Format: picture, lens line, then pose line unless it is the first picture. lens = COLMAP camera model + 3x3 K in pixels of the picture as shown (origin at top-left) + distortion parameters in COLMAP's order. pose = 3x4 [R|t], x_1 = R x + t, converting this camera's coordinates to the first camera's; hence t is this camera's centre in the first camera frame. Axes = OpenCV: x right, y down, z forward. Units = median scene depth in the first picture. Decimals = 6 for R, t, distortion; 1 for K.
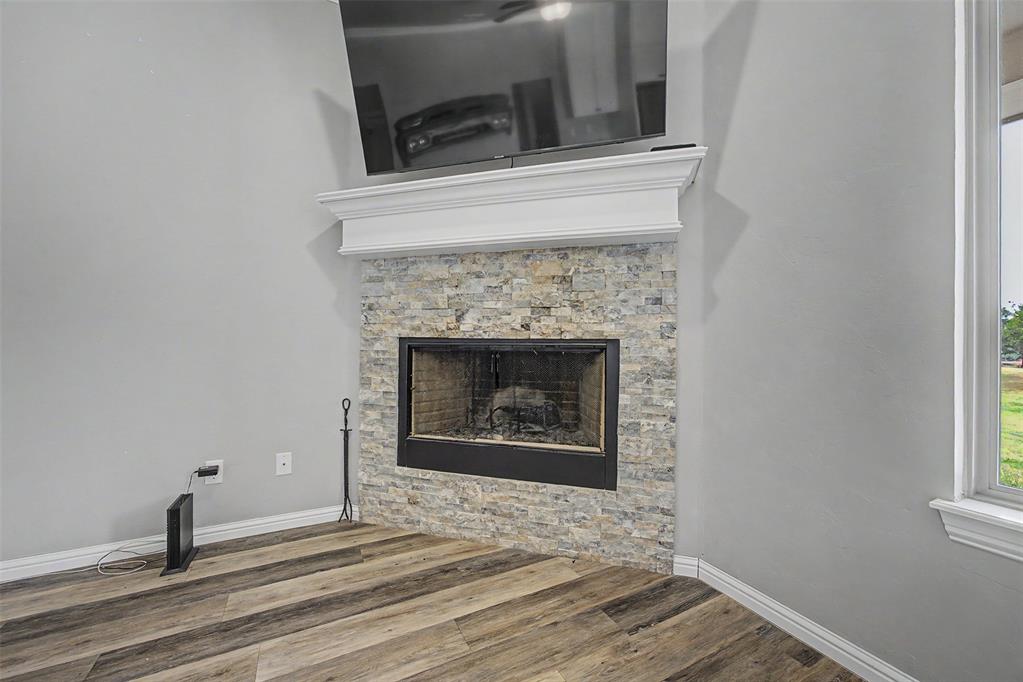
lens RADIAL K [[405.7, 0, 509.5], [0, 405.7, 341.1], [0, 0, 1]] dist [-0.021974, 0.007031]
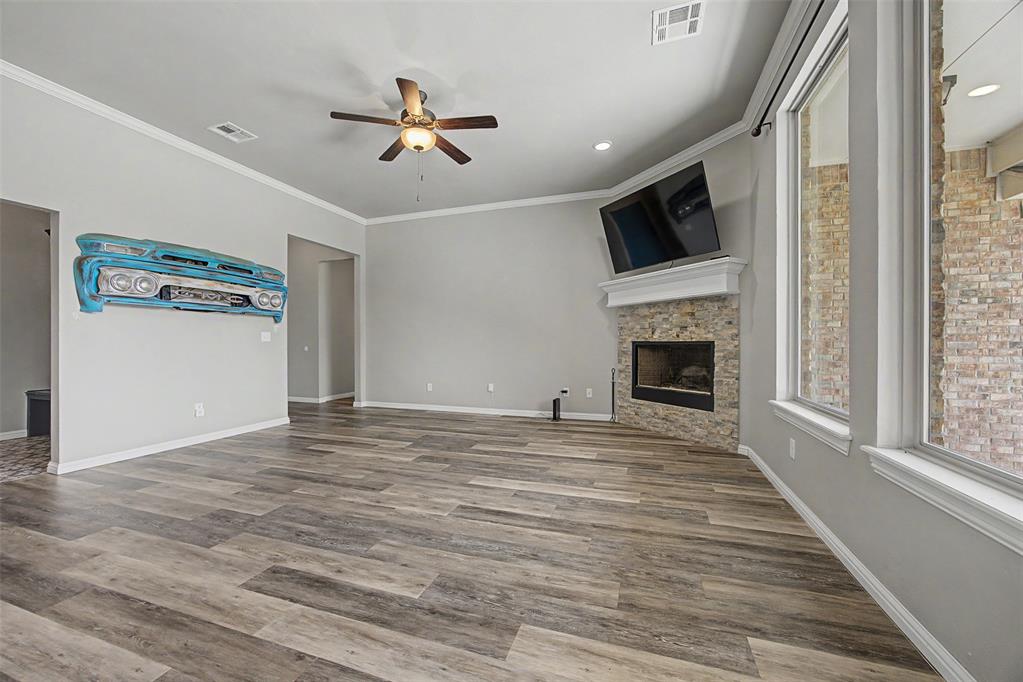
lens RADIAL K [[405.7, 0, 514.8], [0, 405.7, 340.5], [0, 0, 1]] dist [-0.021974, 0.007031]
pose [[0.694620, -0.014531, -0.719230, 0.980089], [0.008139, 0.999891, -0.012341, 0.008915], [0.719331, 0.002719, 0.694662, -1.134079]]
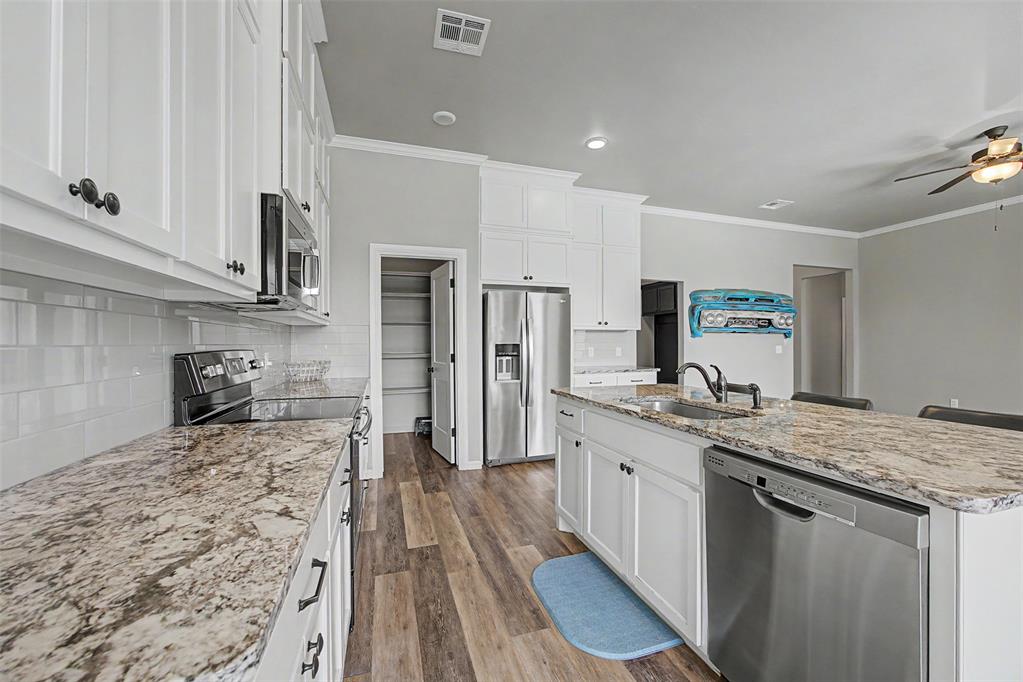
lens RADIAL K [[405.7, 0, 512.6], [0, 405.7, 344.4], [0, 0, 1]] dist [-0.021974, 0.007031]
pose [[-0.172900, -0.009382, -0.984895, 1.581635], [0.000014, 0.999955, -0.009528, -0.067625], [0.984939, -0.001661, -0.172892, -2.022907]]
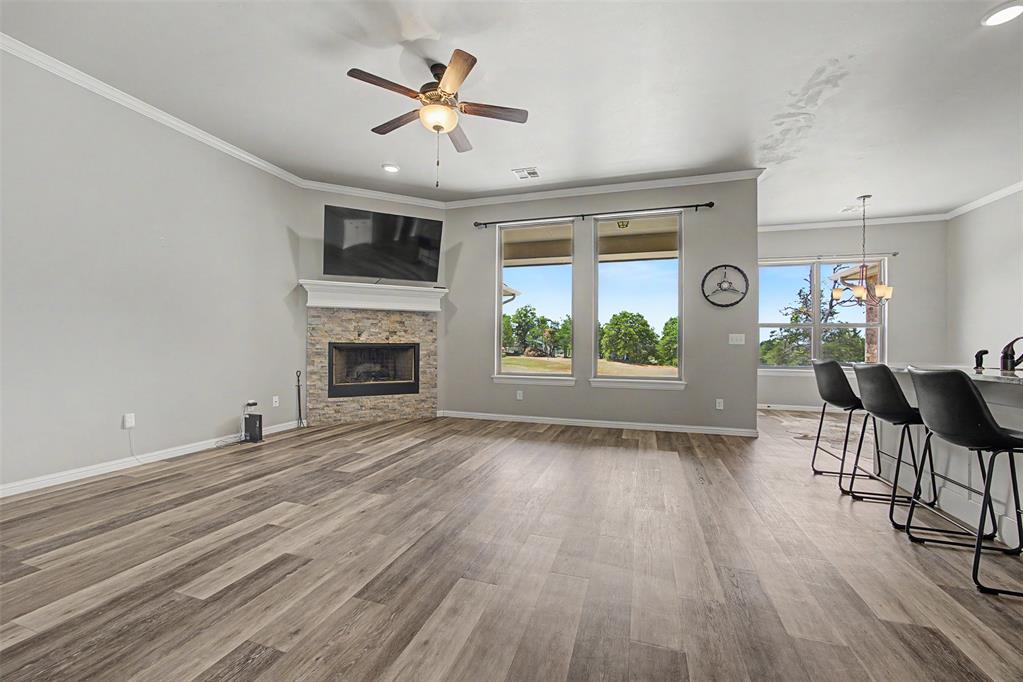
lens RADIAL K [[405.7, 0, 512.7], [0, 405.7, 341.8], [0, 0, 1]] dist [-0.021974, 0.007031]
pose [[0.710613, -0.000211, 0.703583, -1.253982], [0.000871, 0.999999, -0.000580, -0.011512], [-0.703582, 0.001025, 0.710613, -1.507163]]
